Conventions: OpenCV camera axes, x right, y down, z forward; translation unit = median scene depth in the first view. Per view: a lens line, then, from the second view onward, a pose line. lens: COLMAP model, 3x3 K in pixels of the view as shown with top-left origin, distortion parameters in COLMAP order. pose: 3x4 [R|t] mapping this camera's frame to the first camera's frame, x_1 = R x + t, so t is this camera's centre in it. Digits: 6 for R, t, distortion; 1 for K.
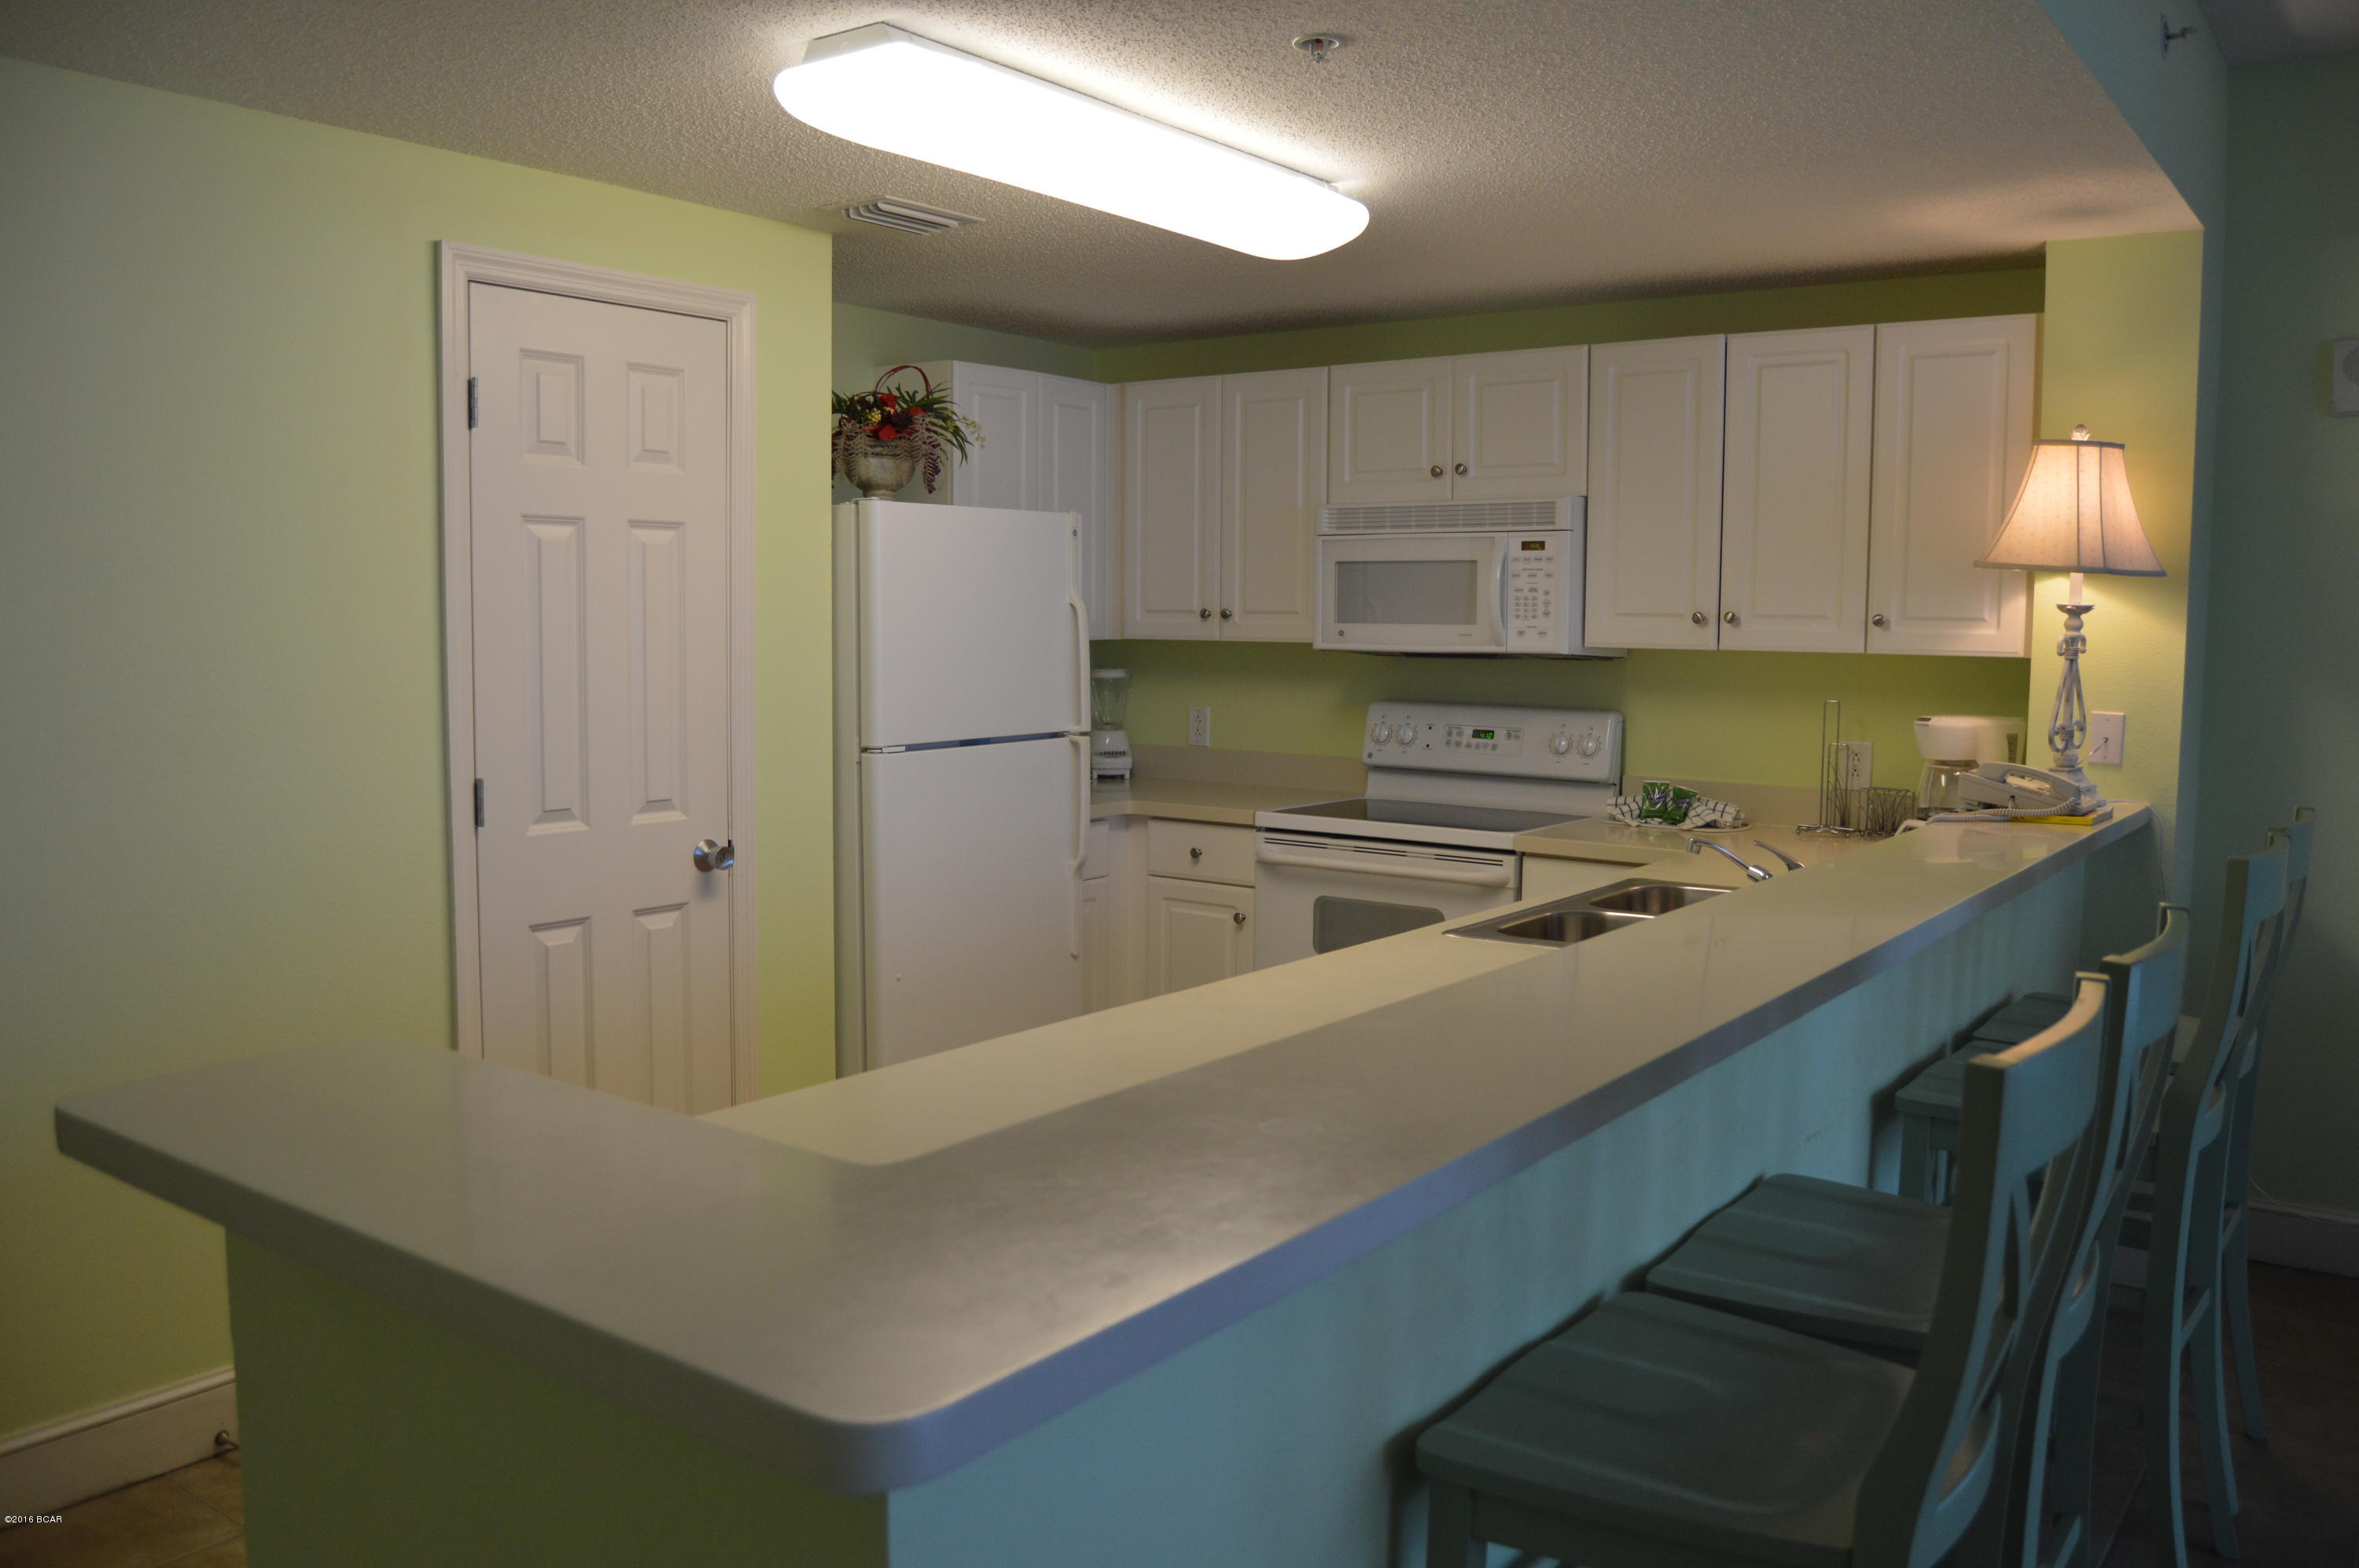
lens RADIAL K [[1866.5, 0, 1188.2], [0, 1866.5, 782.5], [0, 0, 1]] dist [-0.091140, 0.033231]
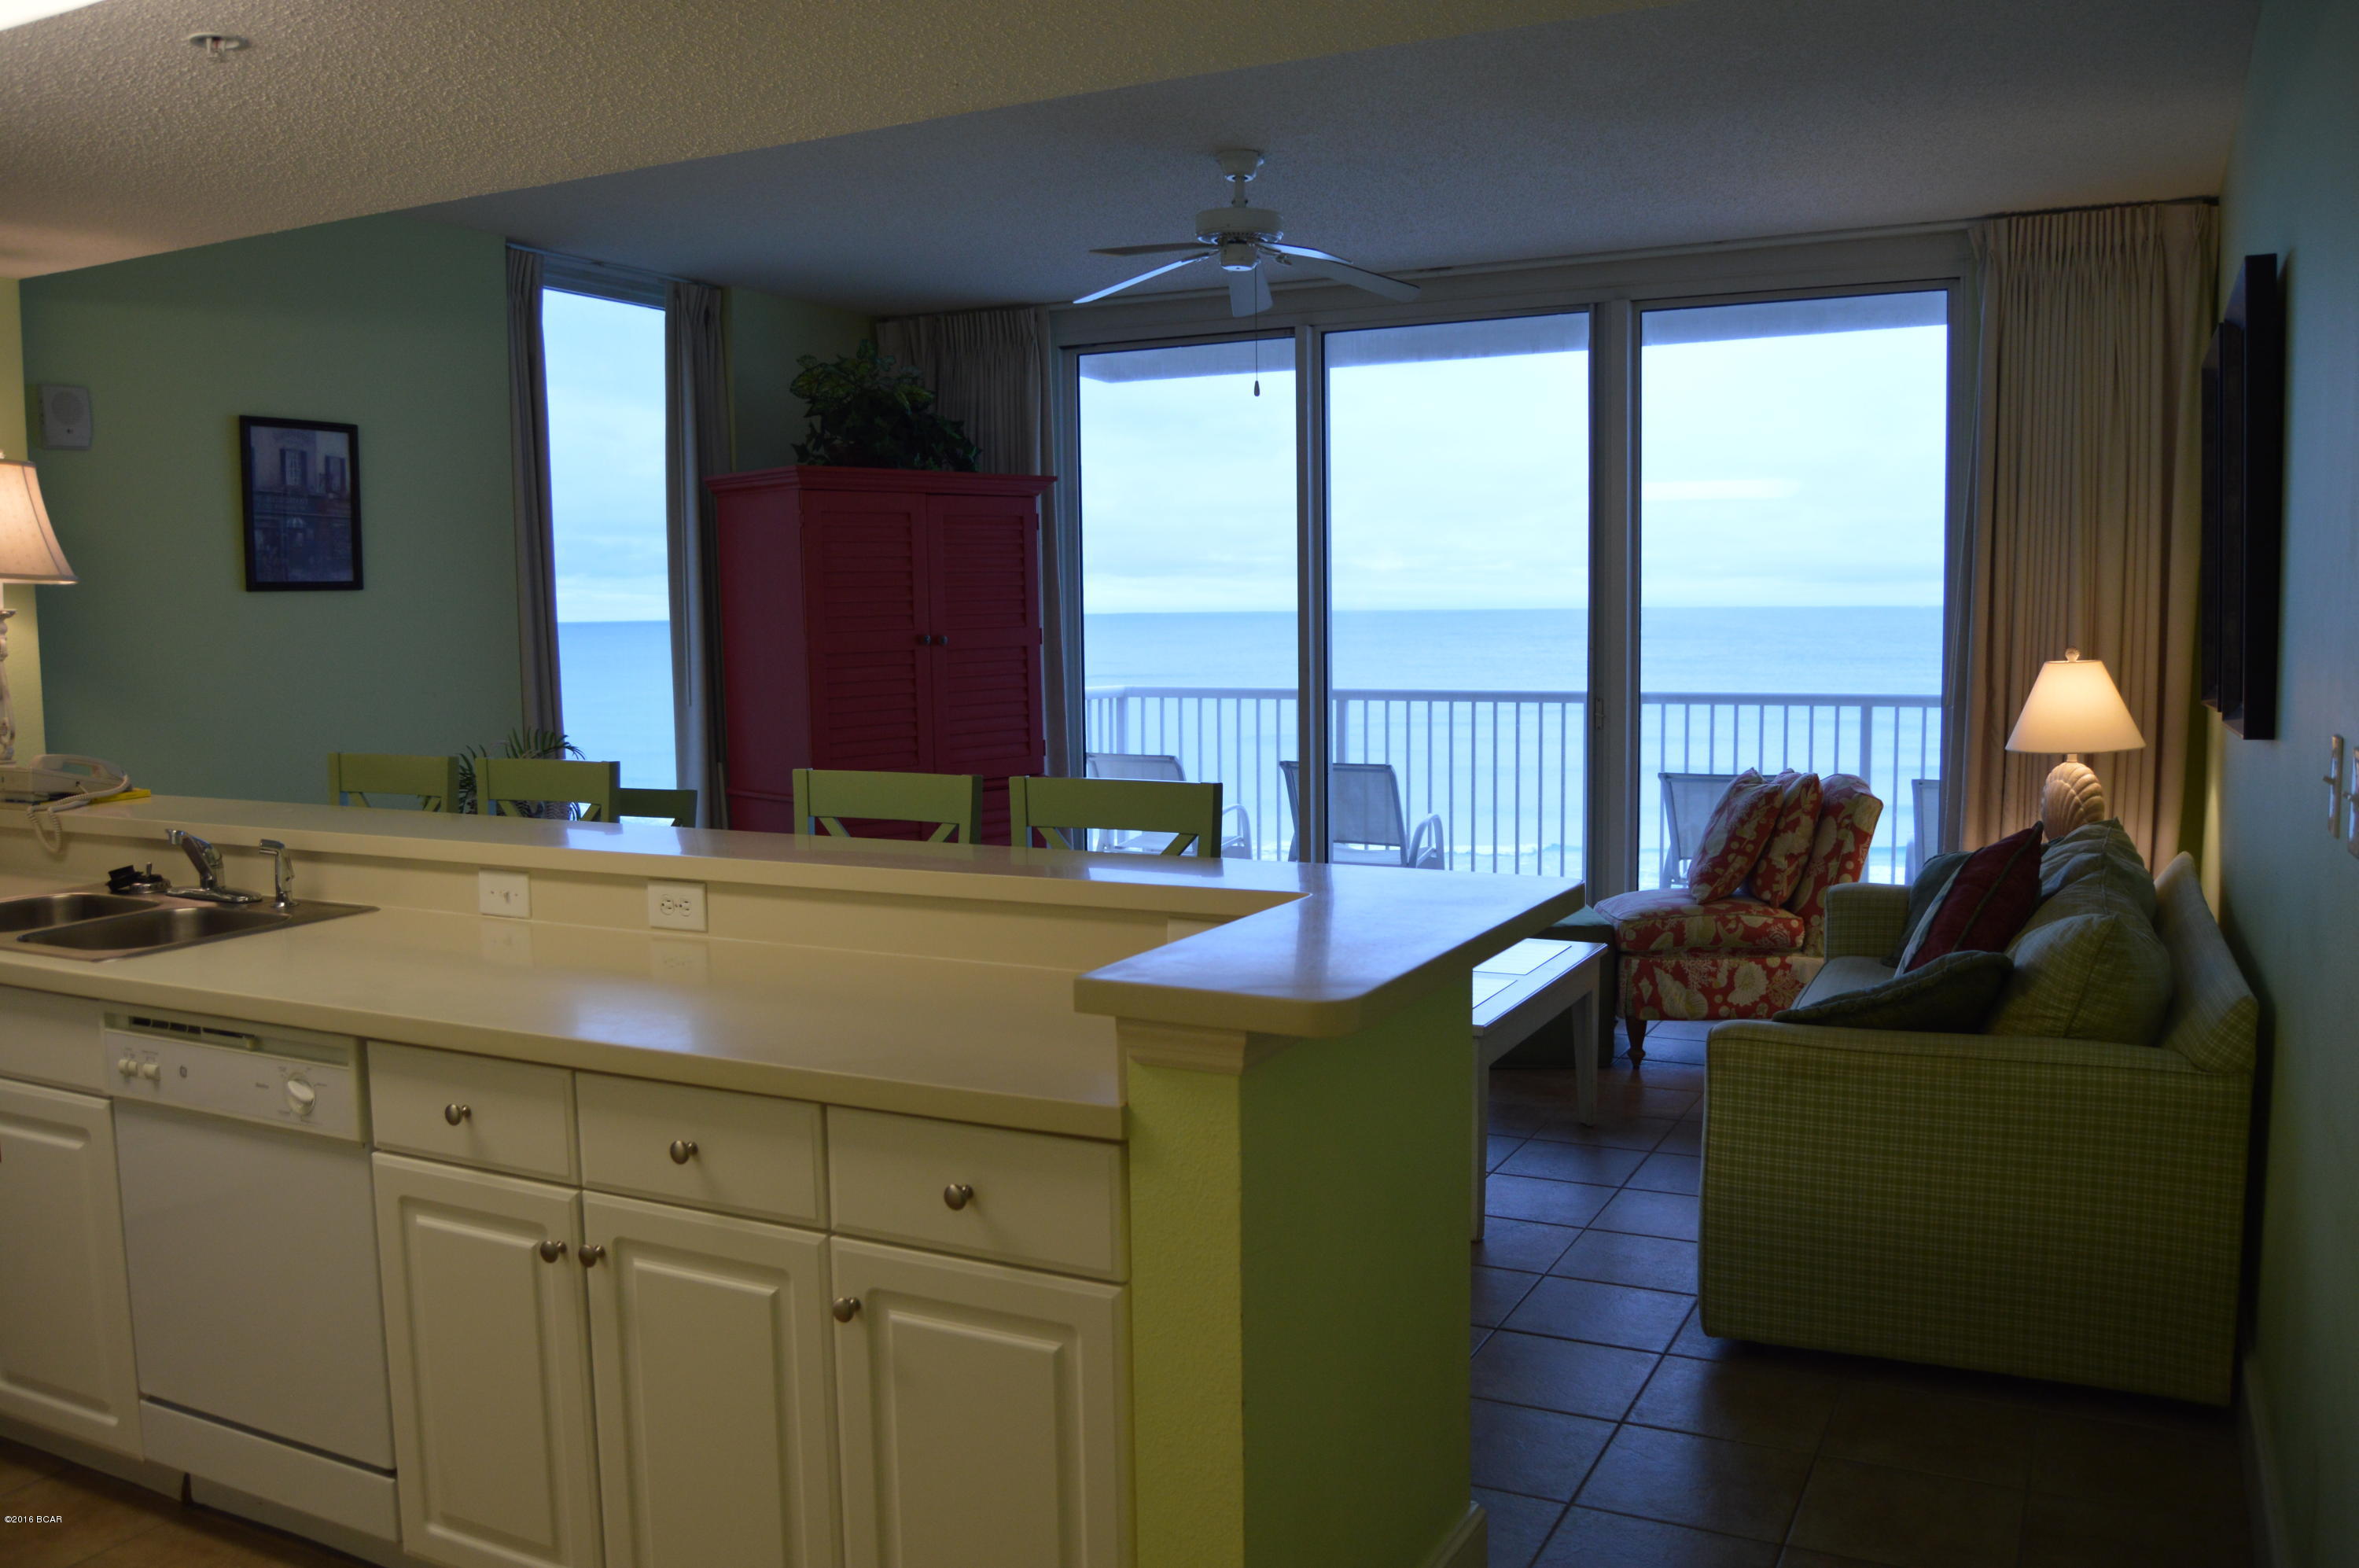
lens RADIAL K [[1866.5, 0, 1188.2], [0, 1866.5, 782.5], [0, 0, 1]] dist [-0.091140, 0.033231]
pose [[-0.155050, -0.101674, 0.982661, -0.572218], [0.100445, 0.987913, 0.118066, -0.042691], [-0.982787, 0.117009, -0.142963, 0.387642]]
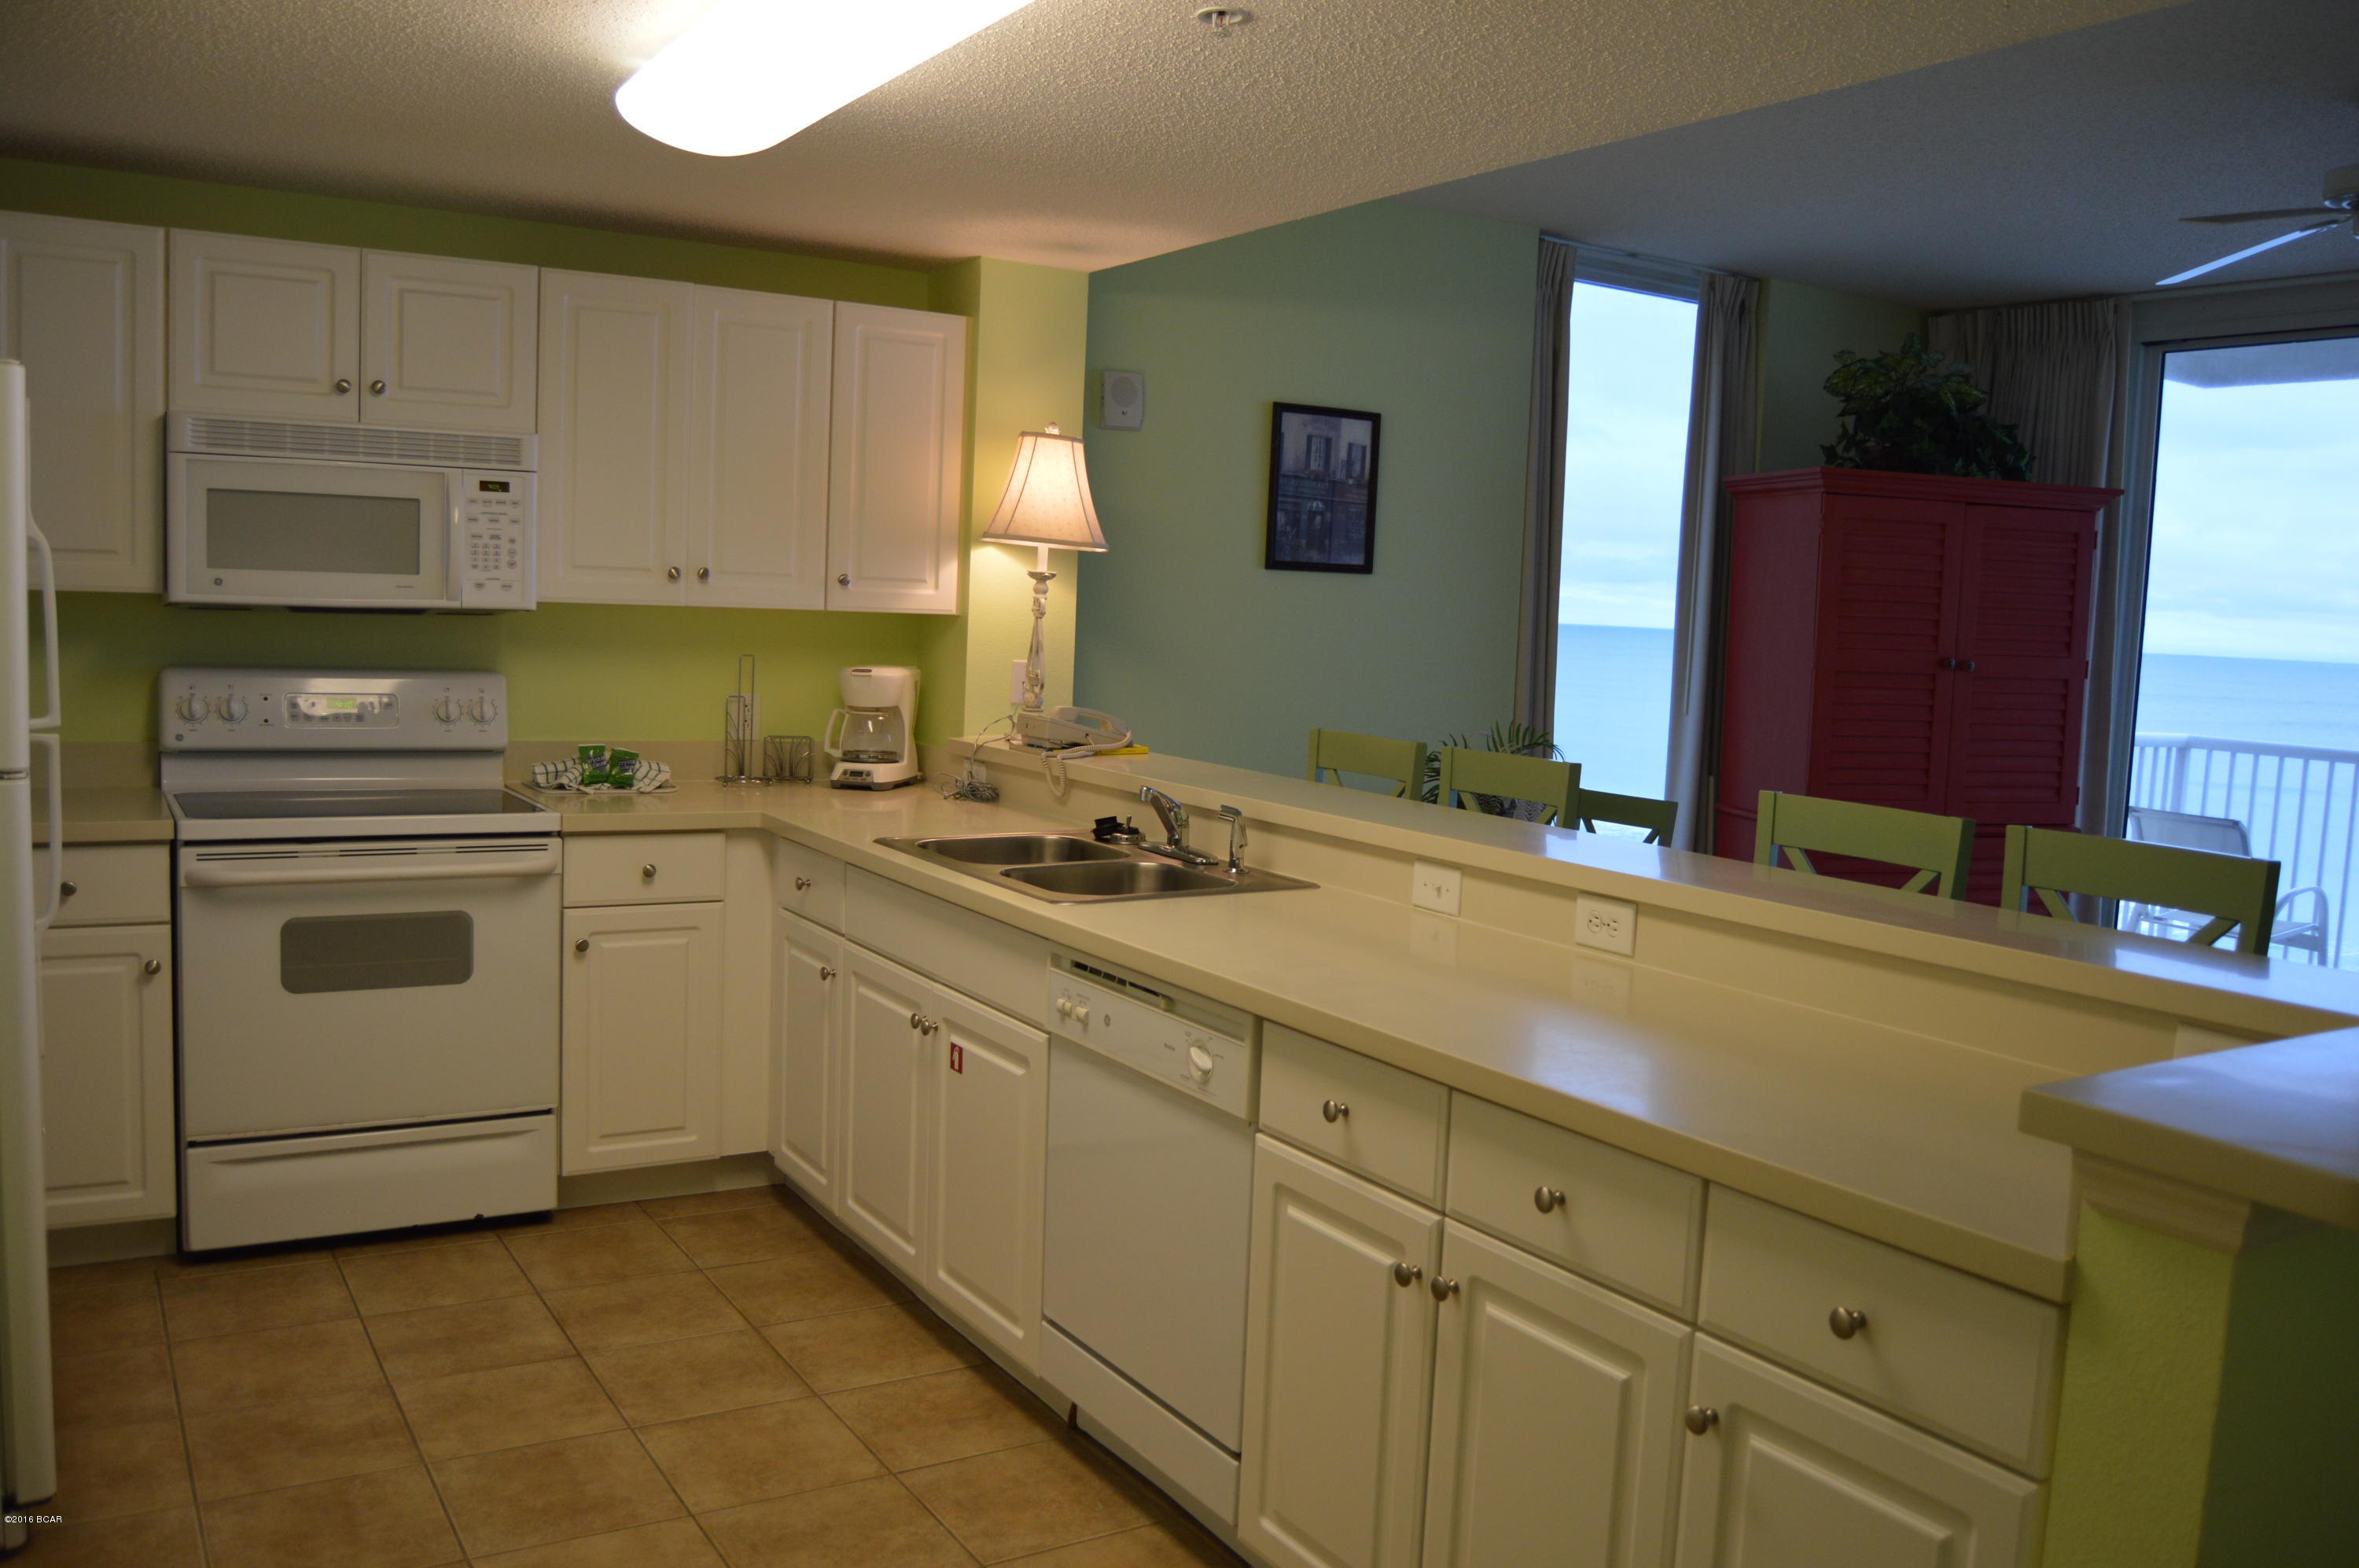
lens RADIAL K [[1866.5, 0, 1188.2], [0, 1866.5, 782.5], [0, 0, 1]] dist [-0.091140, 0.033231]
pose [[0.379795, -0.084213, 0.921229, -0.509471], [0.045068, 0.996350, 0.072500, -0.036543], [-0.923972, 0.013983, 0.382204, 0.369371]]
